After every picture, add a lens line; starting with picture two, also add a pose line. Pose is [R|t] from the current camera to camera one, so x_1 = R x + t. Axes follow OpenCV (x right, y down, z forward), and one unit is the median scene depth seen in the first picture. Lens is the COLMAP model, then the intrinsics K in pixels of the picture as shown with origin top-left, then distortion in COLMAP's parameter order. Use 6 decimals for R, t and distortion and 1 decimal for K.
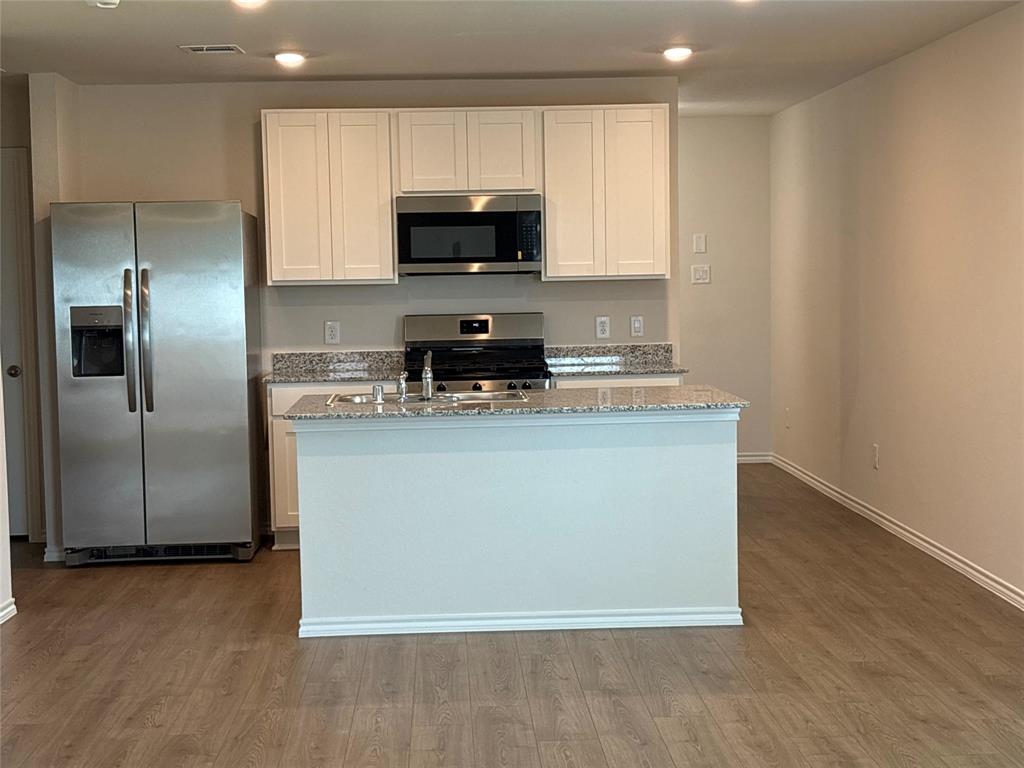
lens RADIAL K [[1720.5, 0, 514.8], [0, 1720.5, 385.4], [0, 0, 1]] dist [0.125138, 0.000000]
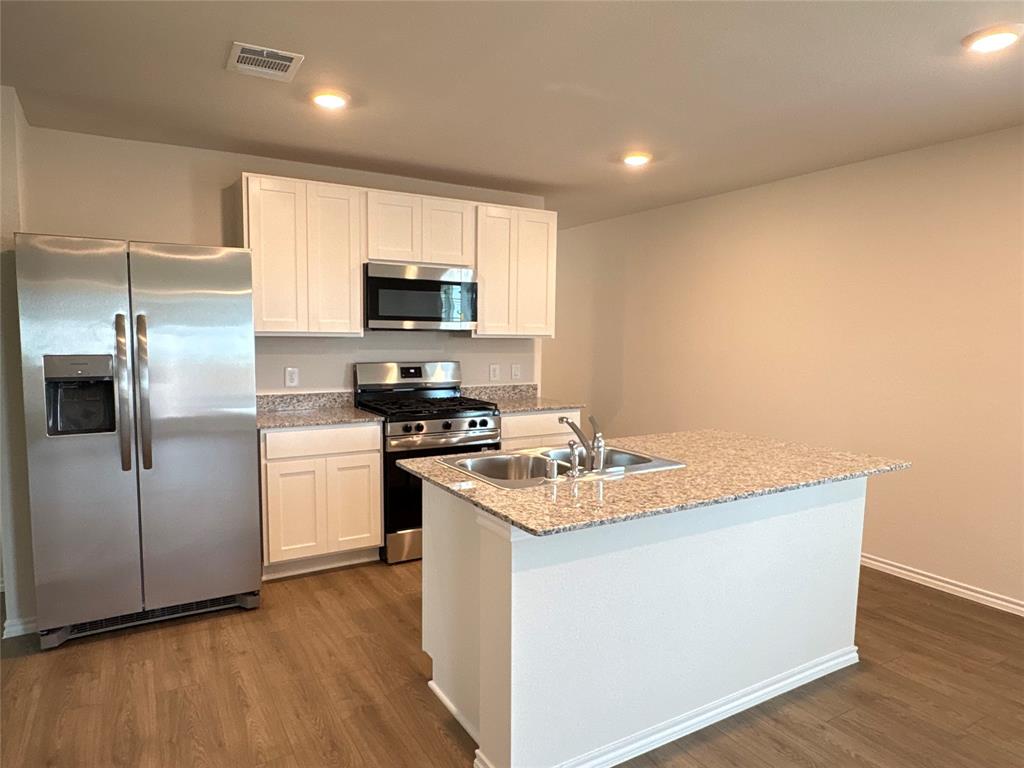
lens RADIAL K [[648.0, 0, 507.9], [0, 648.0, 383.8], [0, 0, 1]] dist [-0.004694, 0.004115]
pose [[0.881059, -0.008117, 0.472937, -0.197969], [0.003913, 0.999944, 0.009873, -0.032049], [-0.472991, -0.006847, 0.881041, 0.583110]]
